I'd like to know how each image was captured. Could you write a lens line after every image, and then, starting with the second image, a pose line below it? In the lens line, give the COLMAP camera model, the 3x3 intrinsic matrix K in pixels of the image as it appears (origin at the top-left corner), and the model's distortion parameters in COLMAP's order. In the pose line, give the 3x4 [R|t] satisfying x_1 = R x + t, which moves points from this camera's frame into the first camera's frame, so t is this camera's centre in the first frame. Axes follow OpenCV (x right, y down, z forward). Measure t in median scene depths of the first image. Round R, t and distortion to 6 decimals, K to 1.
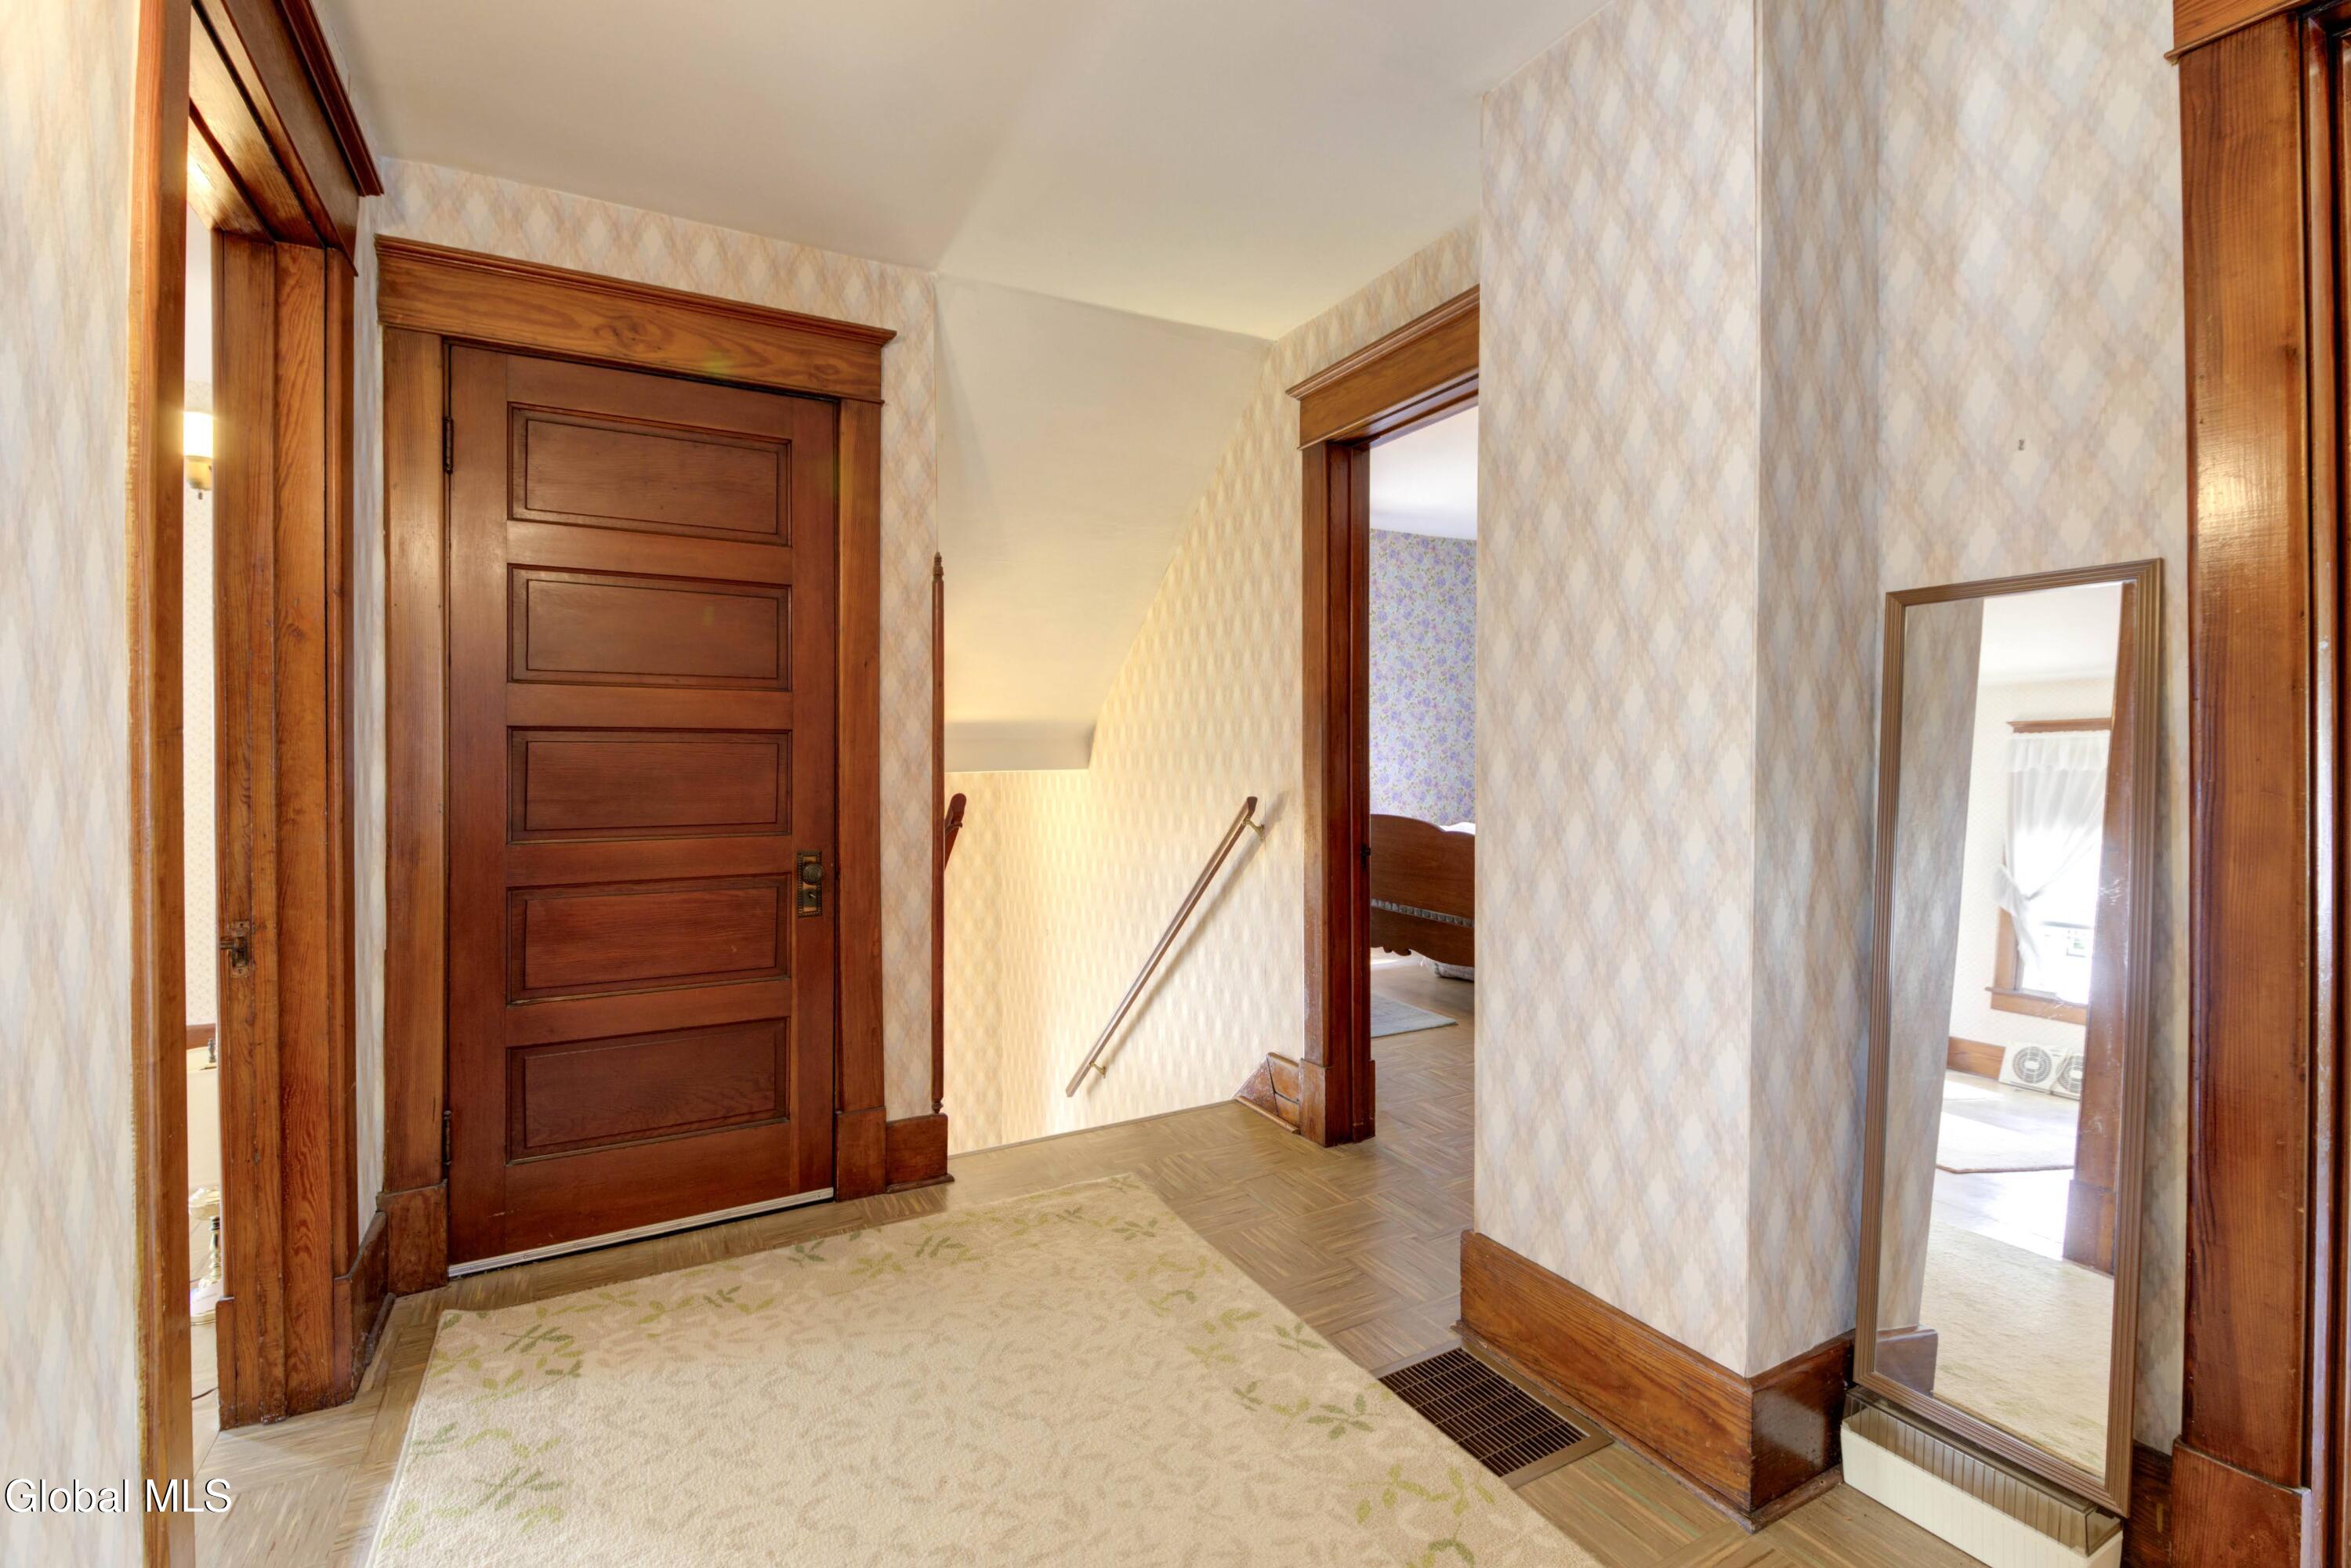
lens RADIAL K [[1075.4, 0, 1179.9], [0, 1075.4, 772.4], [0, 0, 1]] dist [0.011671, -0.000561]
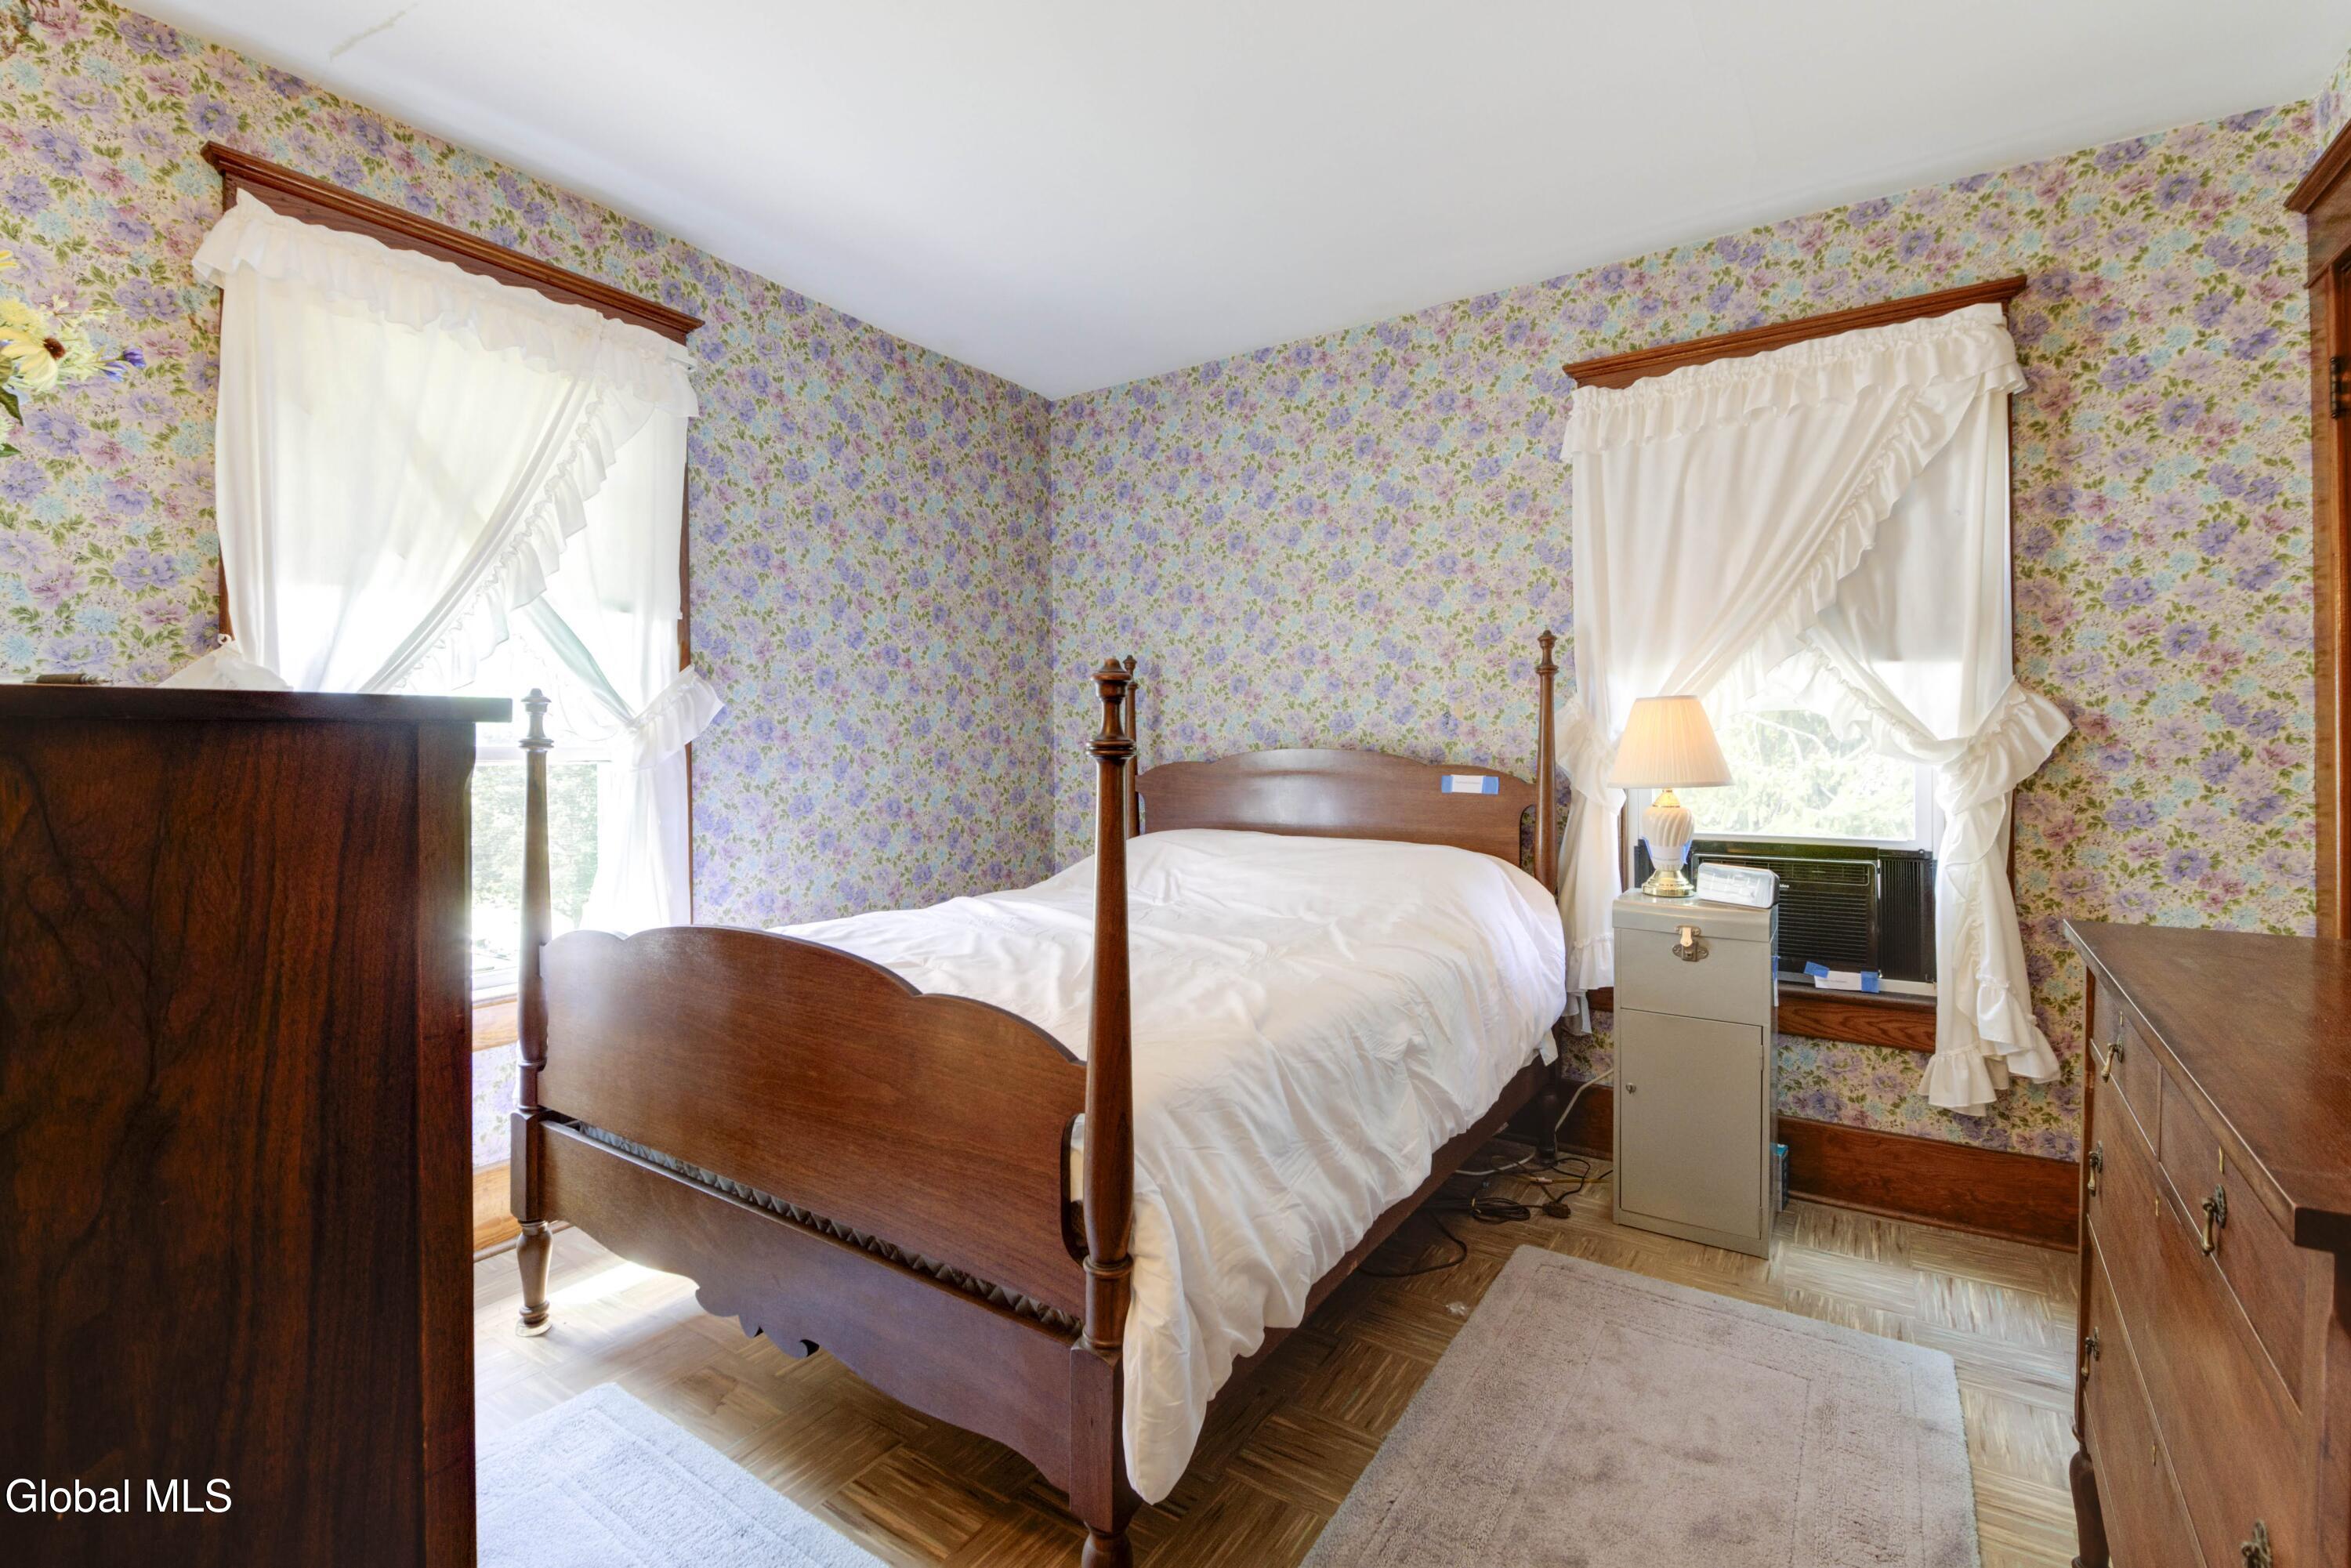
lens RADIAL K [[1075.4, 0, 1171.0], [0, 1075.4, 779.1], [0, 0, 1]] dist [0.011671, -0.000561]
pose [[0.891737, -0.003130, 0.452544, 0.114335], [0.001364, 0.999990, 0.004229, -0.007639], [-0.452552, -0.003155, 0.891732, 0.475208]]
